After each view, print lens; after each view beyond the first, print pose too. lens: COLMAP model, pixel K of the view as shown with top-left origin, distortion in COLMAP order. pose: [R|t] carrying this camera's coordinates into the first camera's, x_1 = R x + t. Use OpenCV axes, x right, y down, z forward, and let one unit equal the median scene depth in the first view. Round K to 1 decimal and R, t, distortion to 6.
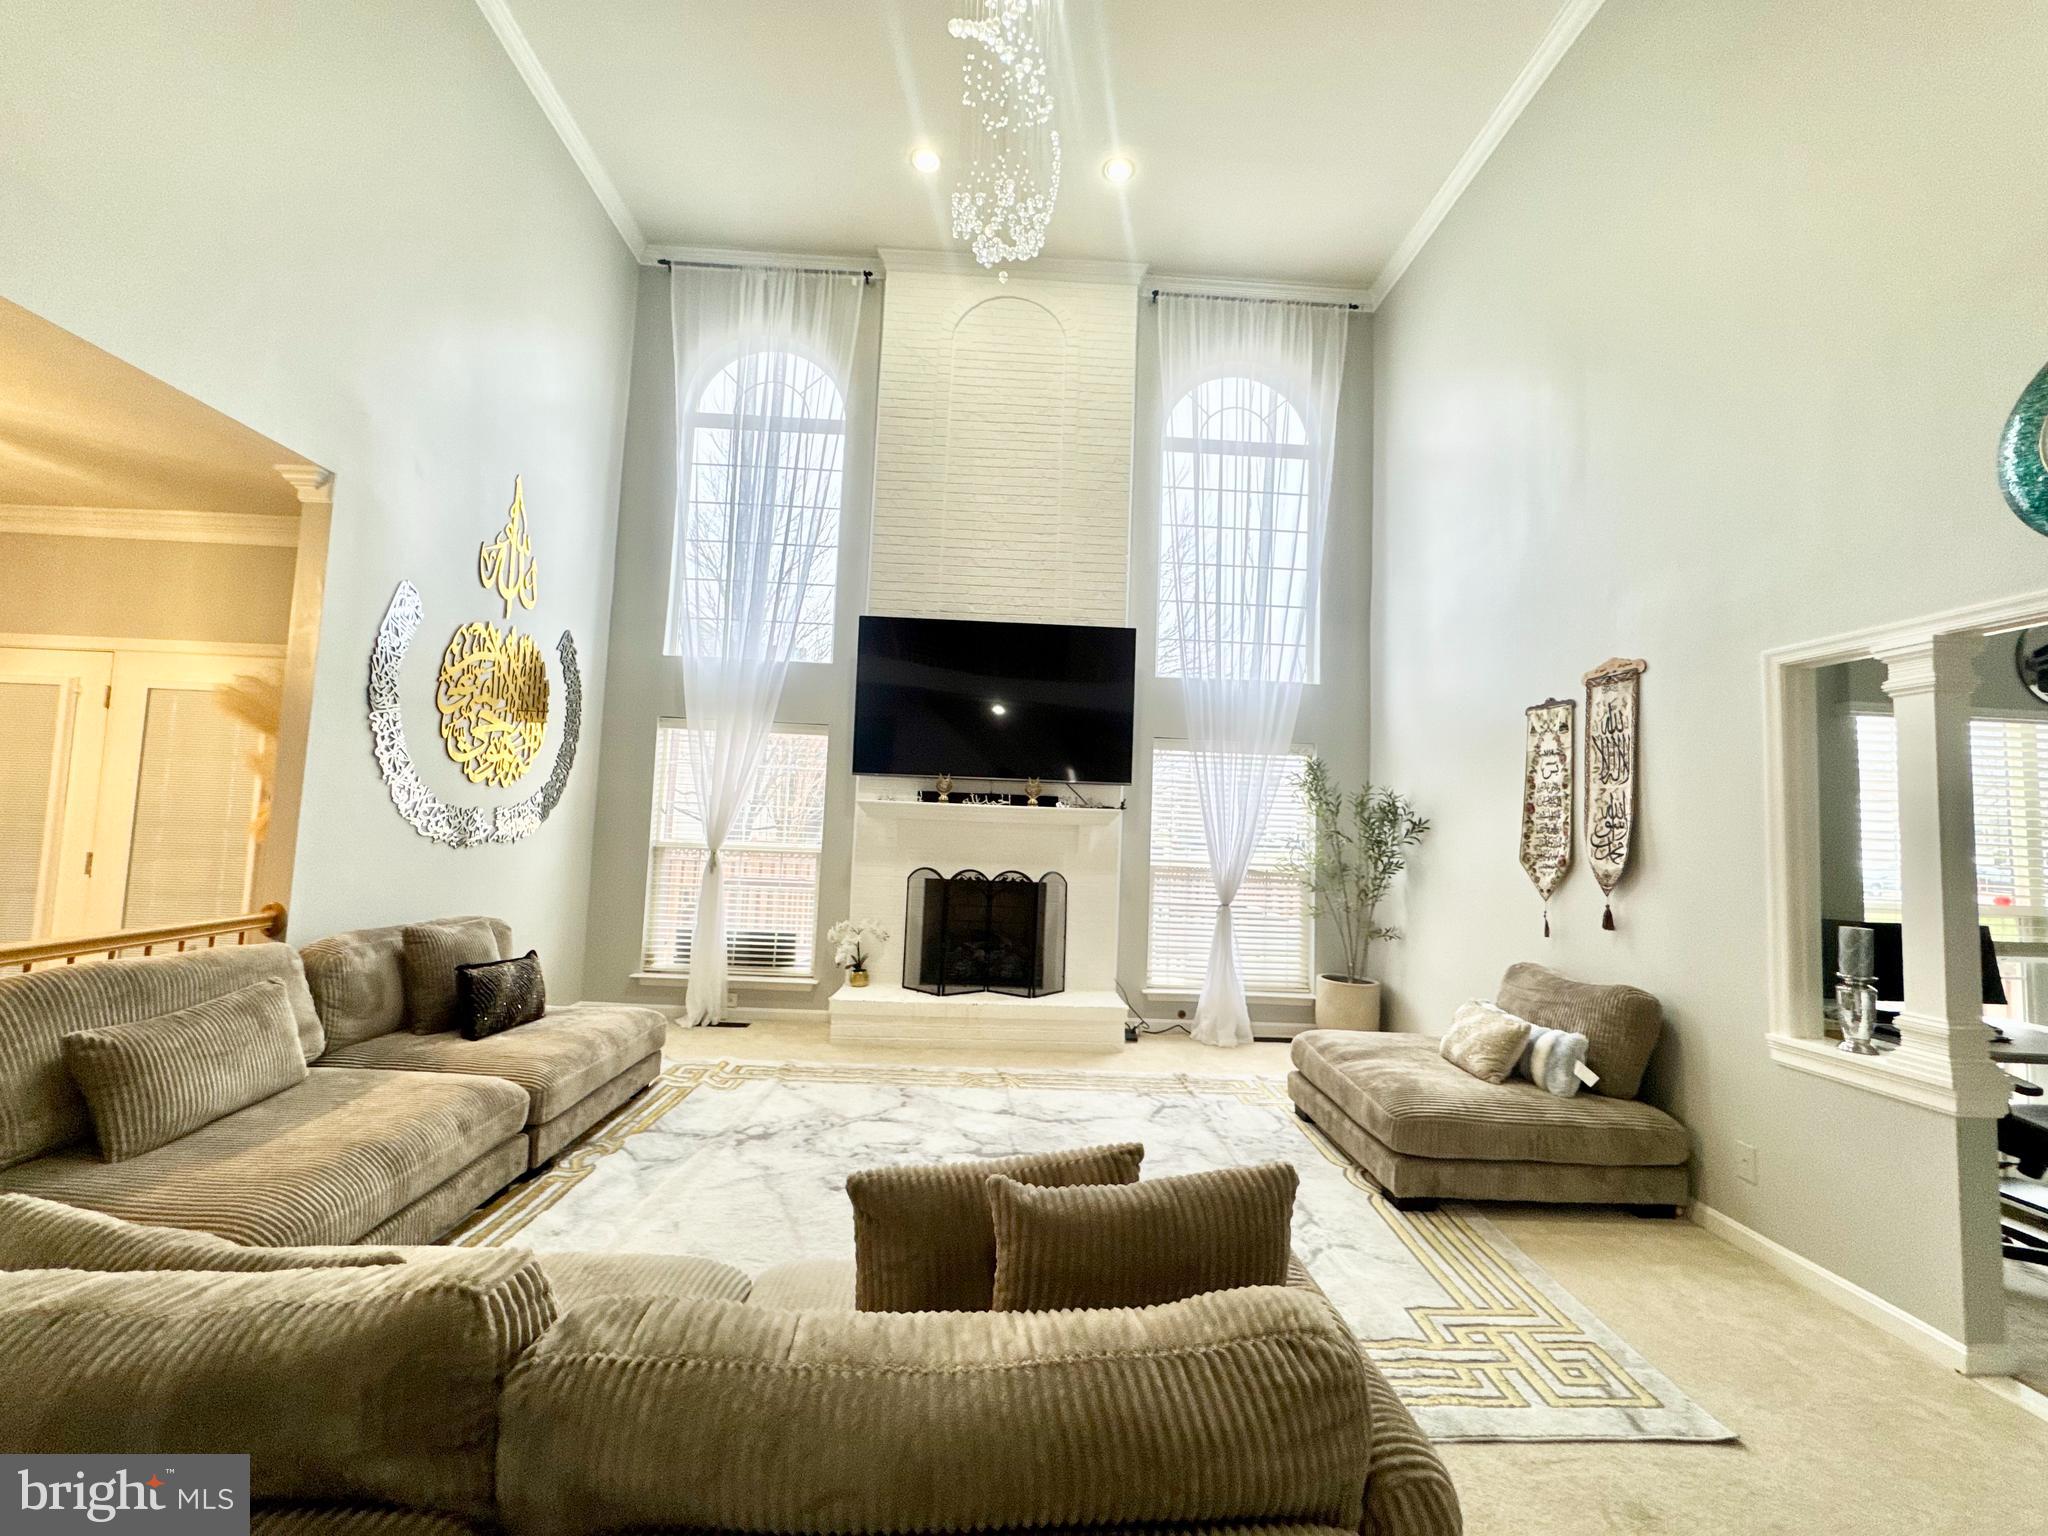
lens RADIAL K [[814.1, 0, 1024.4], [0, 814.1, 743.7], [0, 0, 1]] dist [-0.000830, 0.000004]
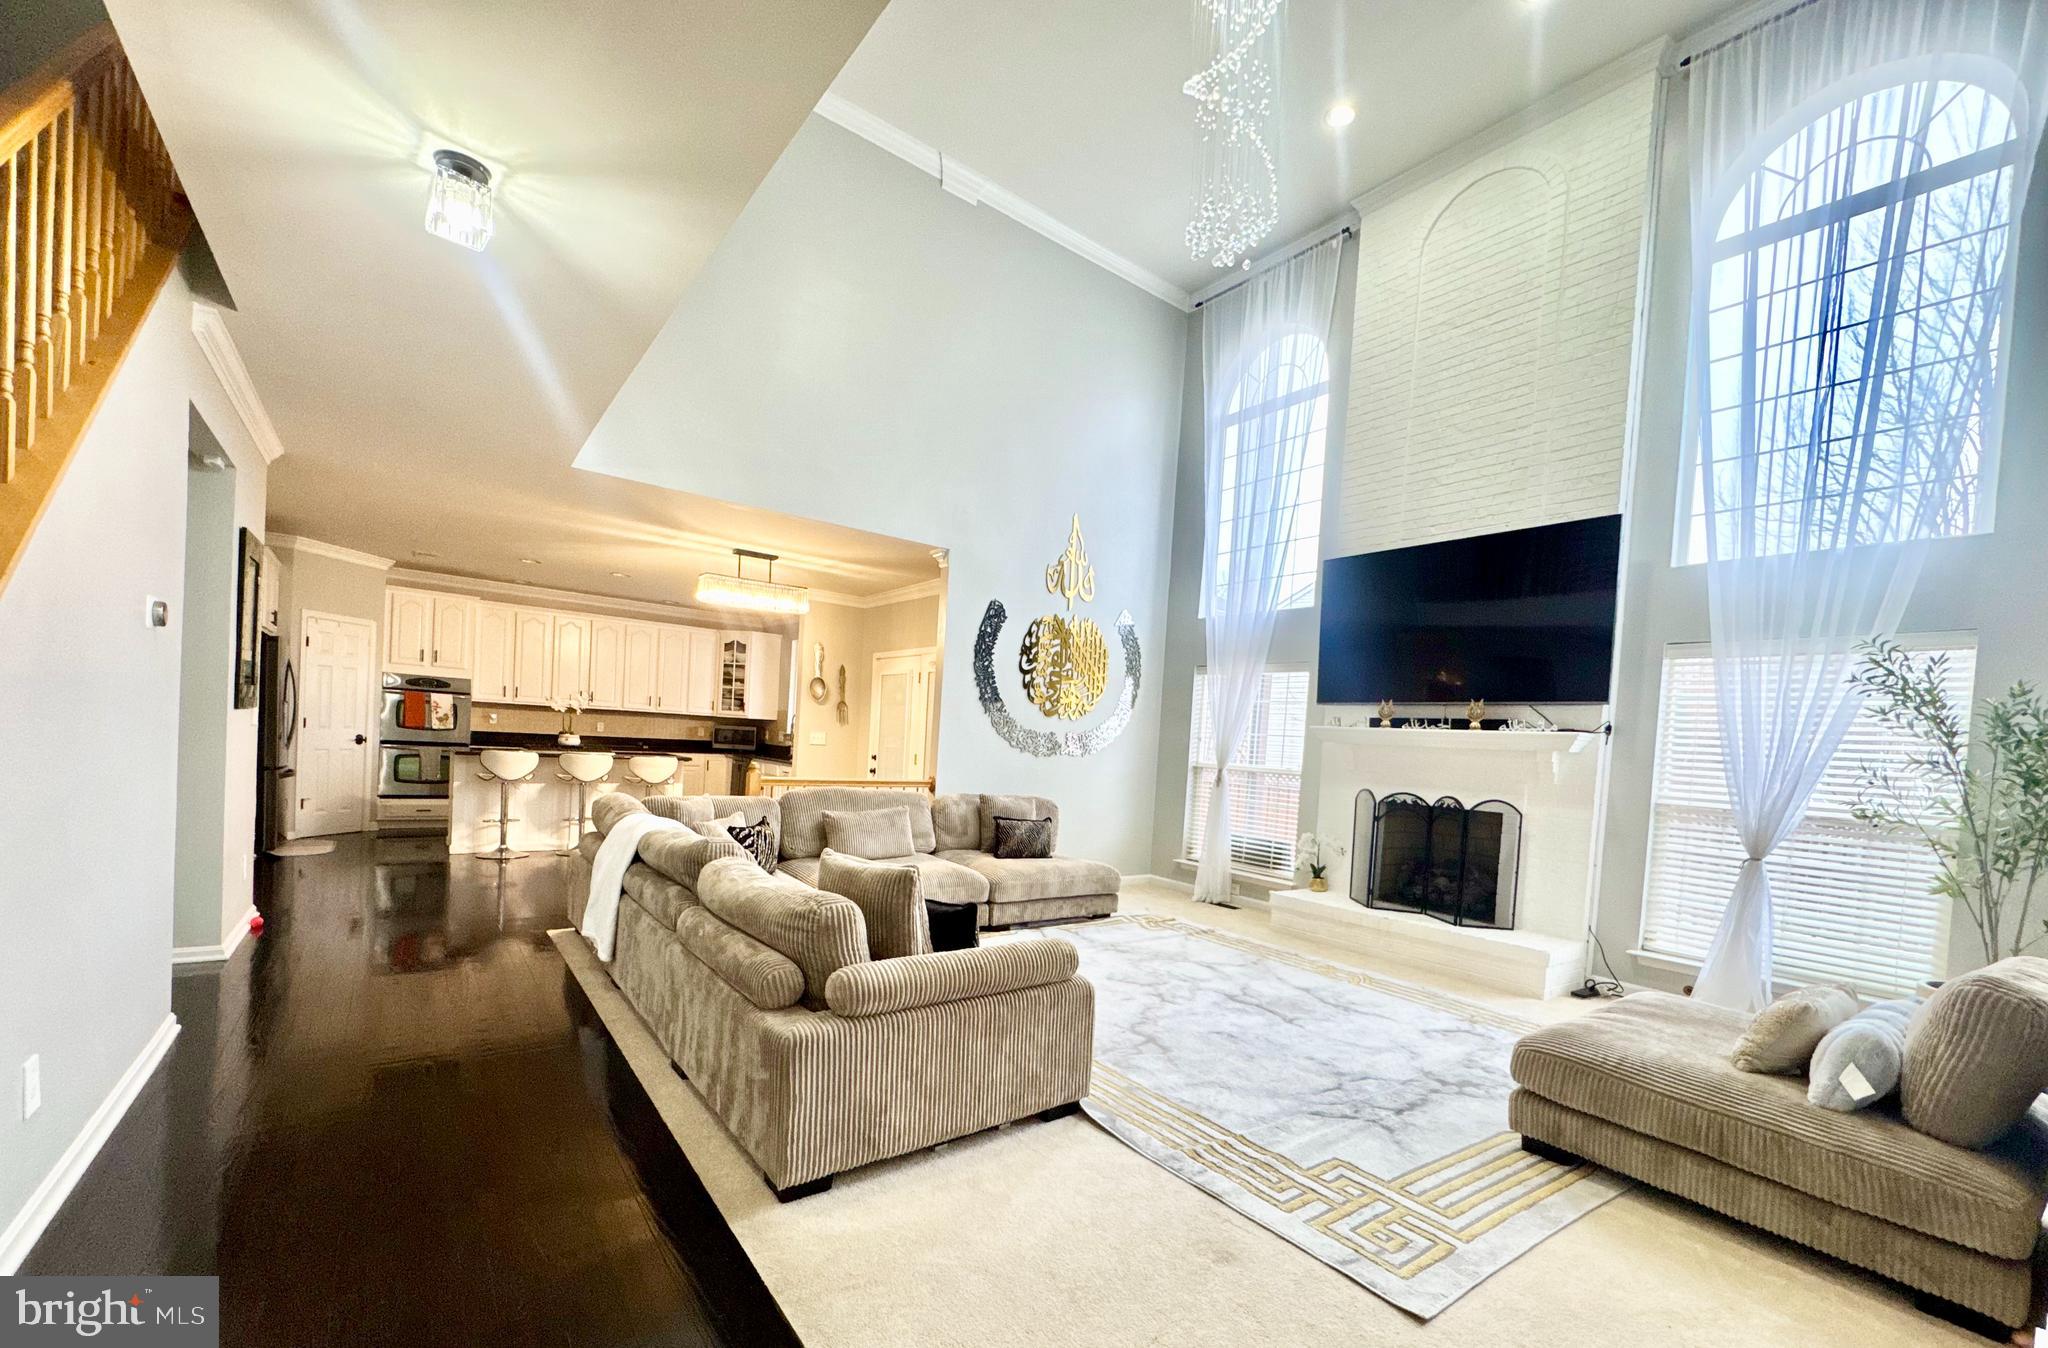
lens RADIAL K [[809.3, 0, 1021.1], [0, 809.3, 730.7], [0, 0, 1]] dist [-0.001937, -0.000243]
pose [[0.577475, -0.013536, -0.816296, 0.469930], [0.045952, 0.998816, 0.015945, 0.037809], [0.815114, -0.046718, 0.577413, 0.027159]]
